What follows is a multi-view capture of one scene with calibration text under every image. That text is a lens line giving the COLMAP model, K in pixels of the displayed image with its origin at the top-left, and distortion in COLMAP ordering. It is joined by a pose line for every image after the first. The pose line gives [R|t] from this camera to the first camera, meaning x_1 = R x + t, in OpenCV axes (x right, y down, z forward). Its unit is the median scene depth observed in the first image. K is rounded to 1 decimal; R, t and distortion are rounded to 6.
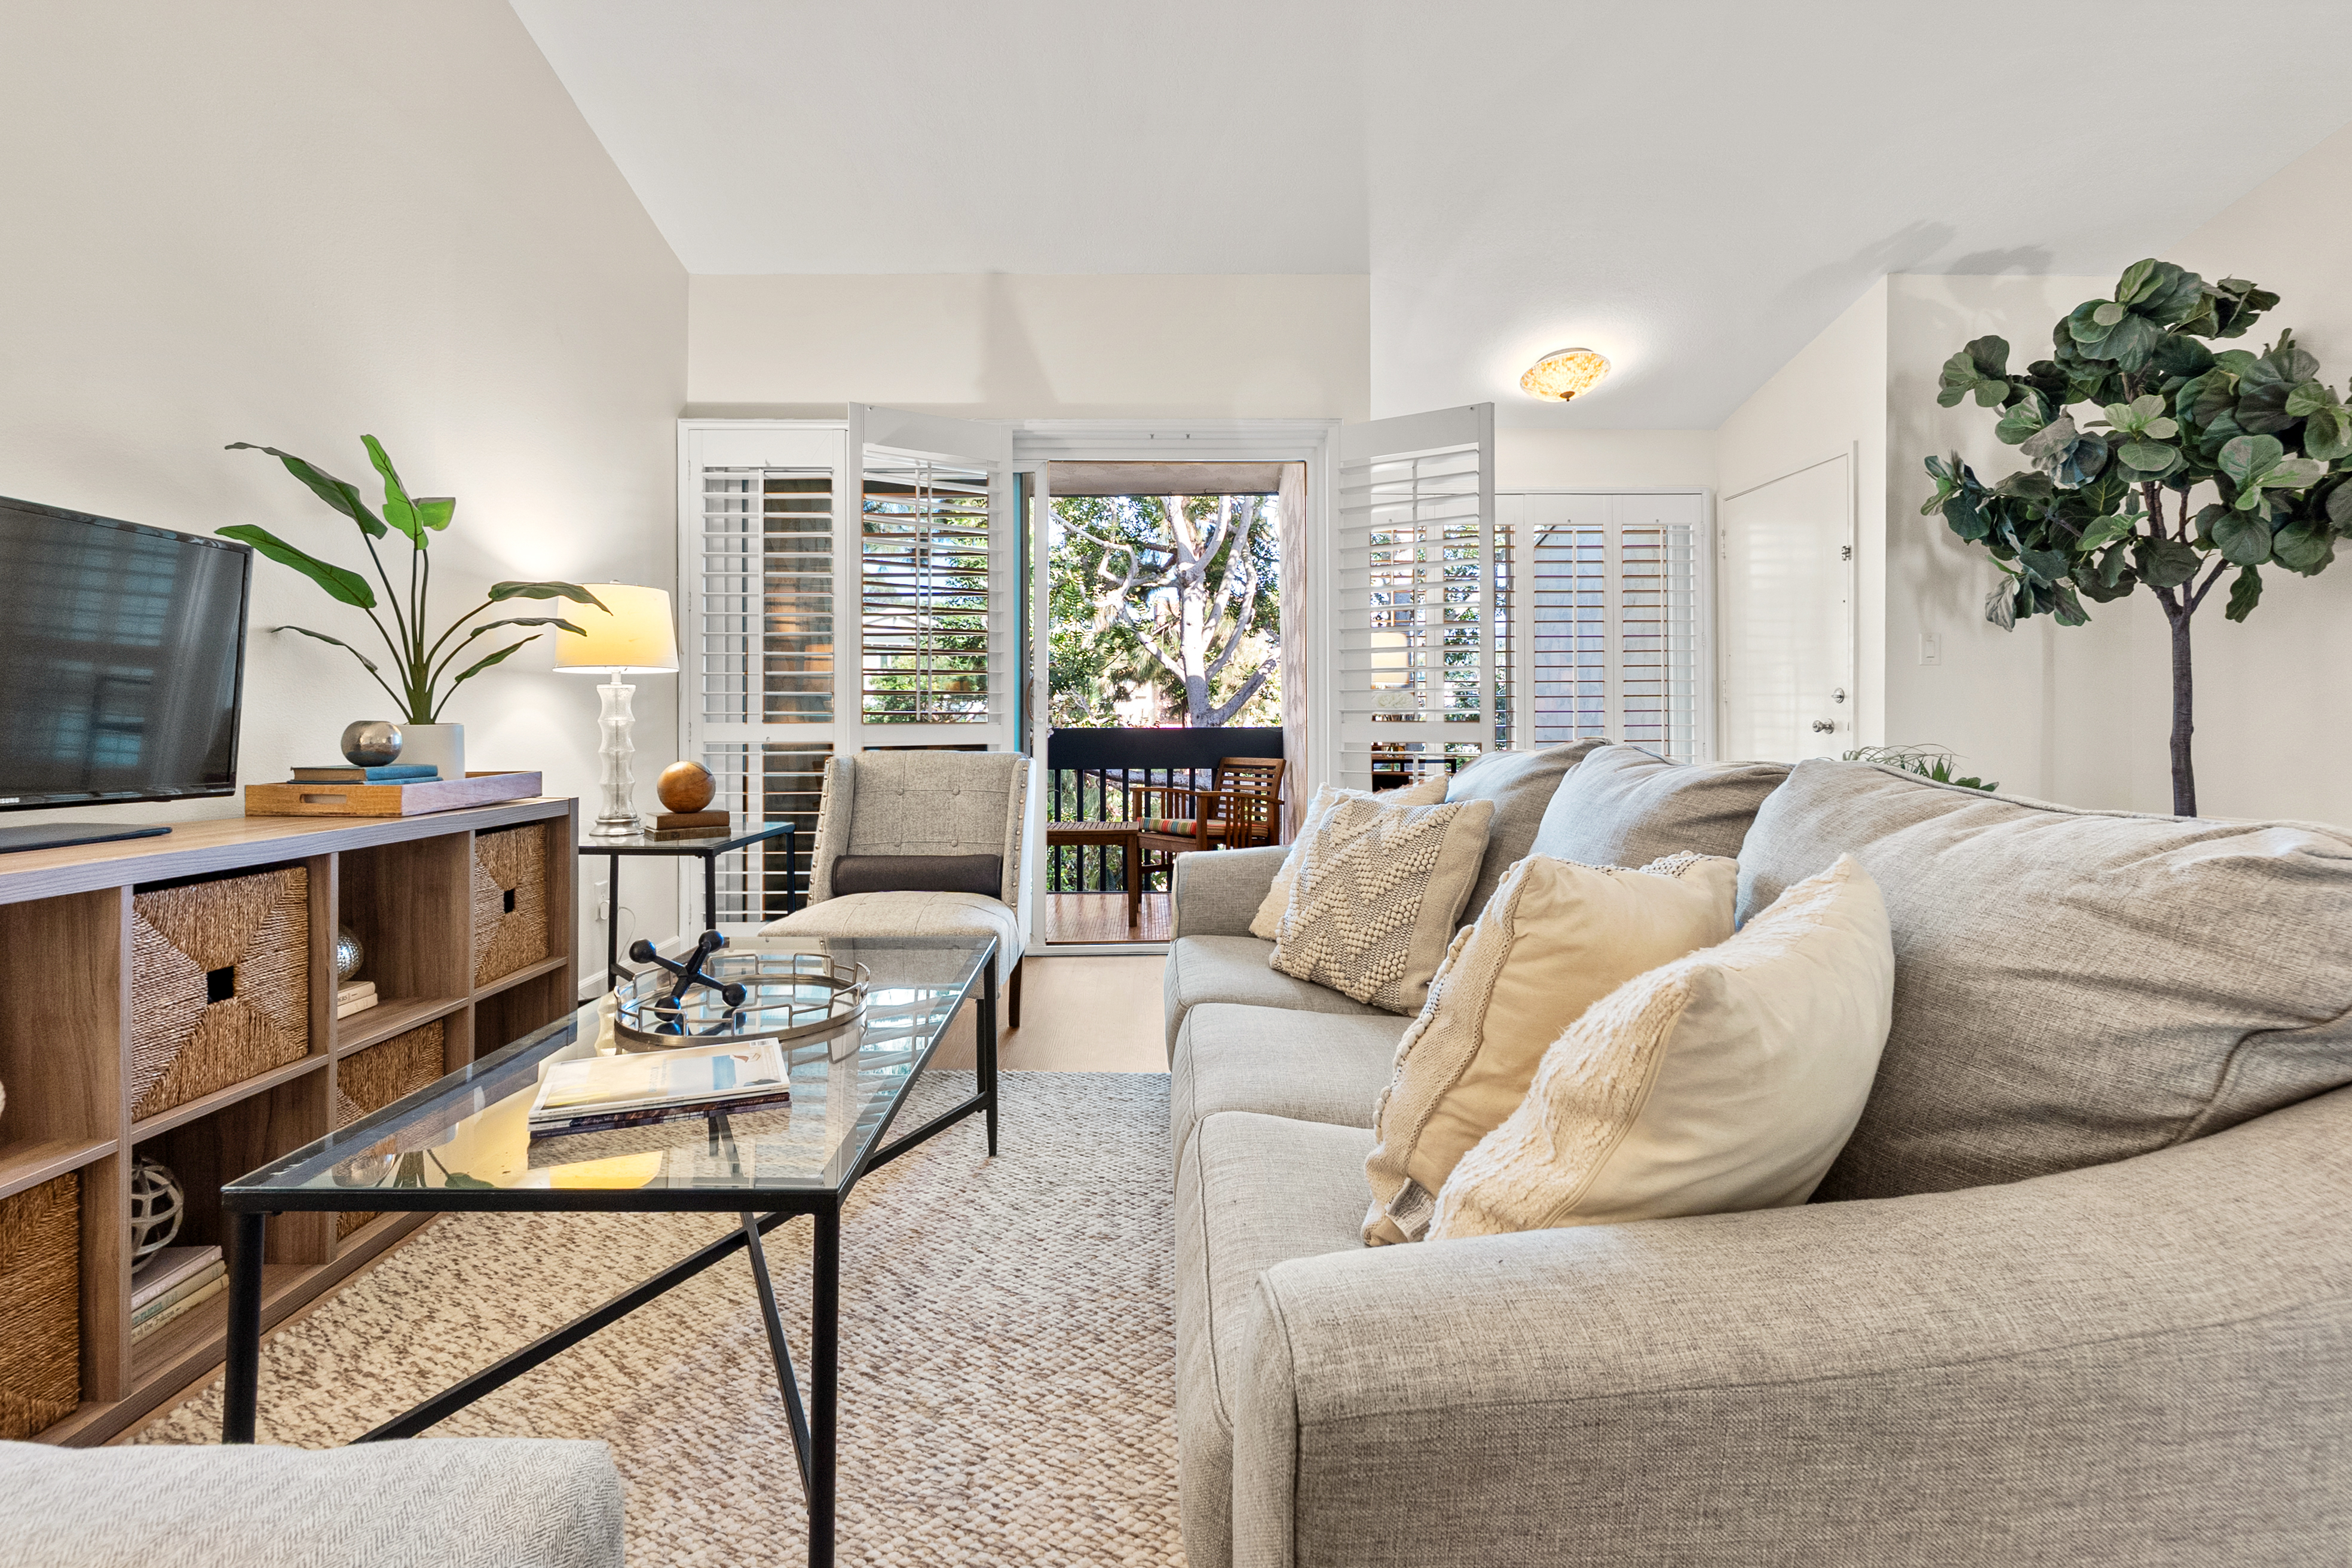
lens RADIAL K [[1034.2, 0, 1165.3], [0, 1034.2, 717.9], [0, 0, 1]] dist [-0.002720, 0.001179]
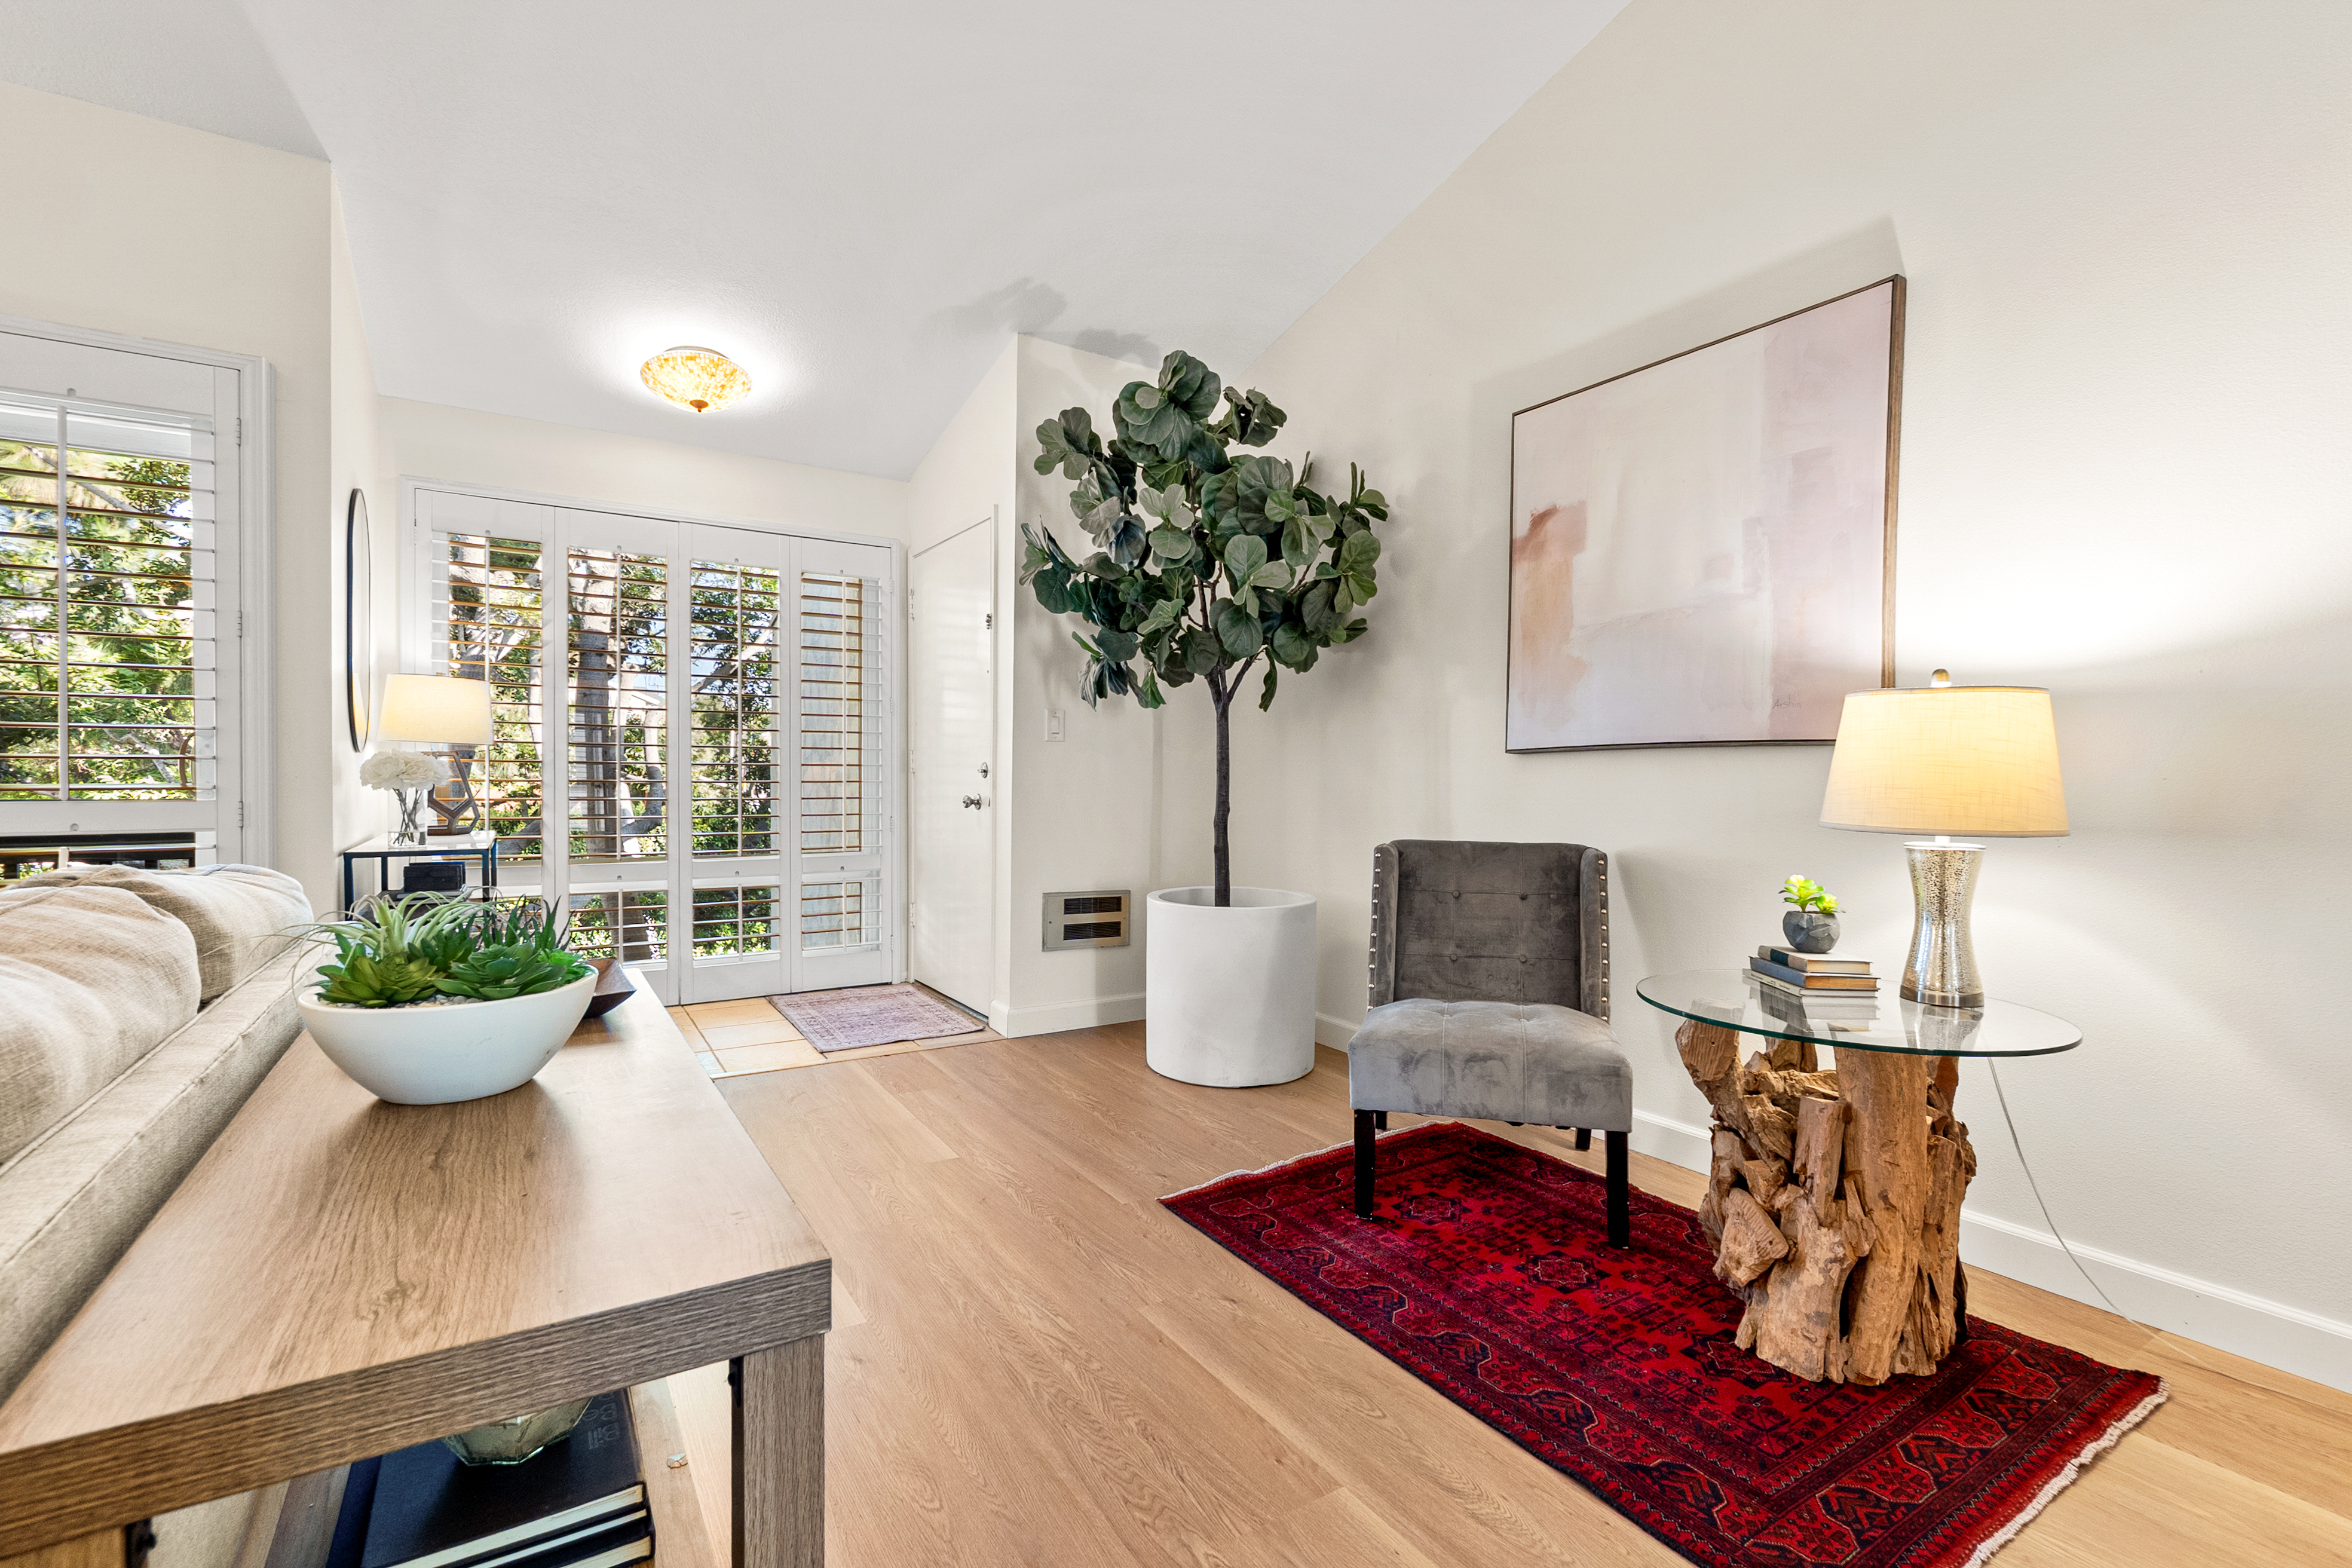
lens RADIAL K [[1026.5, 0, 1165.8], [0, 1026.5, 791.9], [0, 0, 1]] dist [-0.002740, -0.000291]
pose [[0.852193, 0.000623, 0.523228, 0.406456], [-0.010653, 0.999813, 0.016160, -0.025208], [-0.523120, -0.019345, 0.852040, 0.135240]]
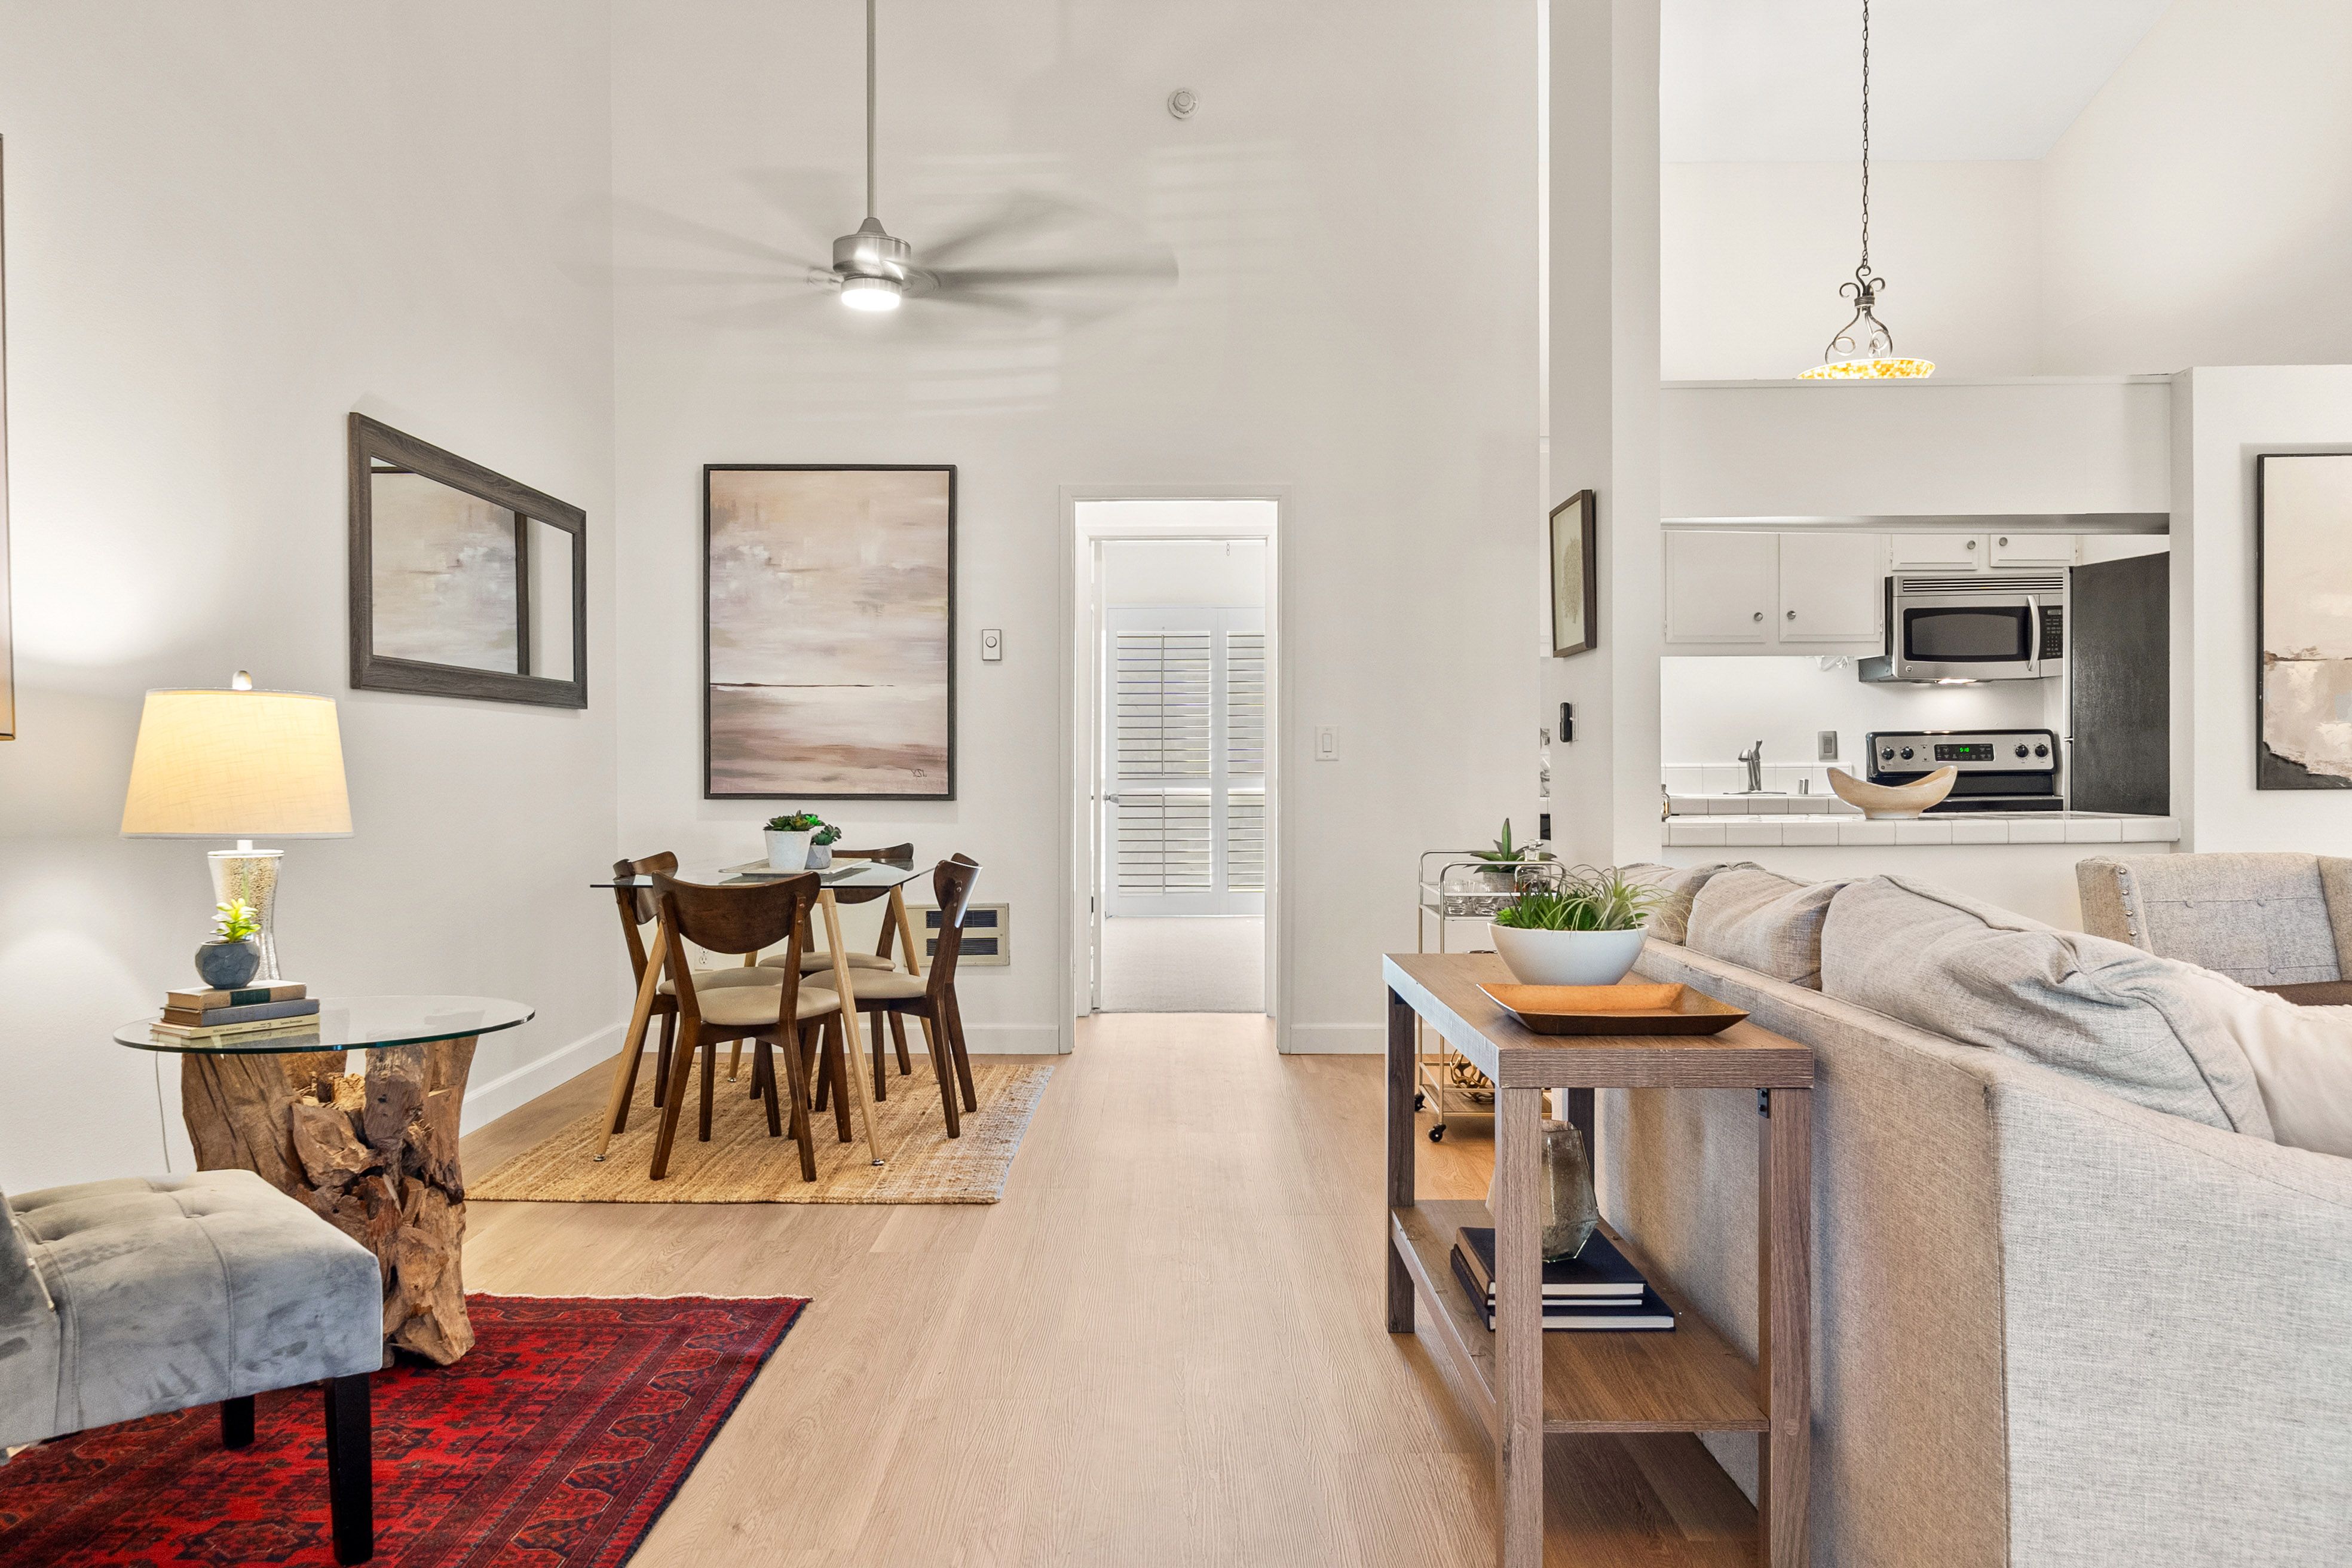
lens RADIAL K [[1825.9, 0, 1164.7], [0, 1825.9, 783.3], [0, 0, 1]] dist [0.001292, 0.009106]
pose [[-0.999865, 0.002007, 0.016288, 0.570013], [0.002062, 0.999992, 0.003390, -0.031408], [-0.016281, 0.003423, -0.999862, 1.447810]]
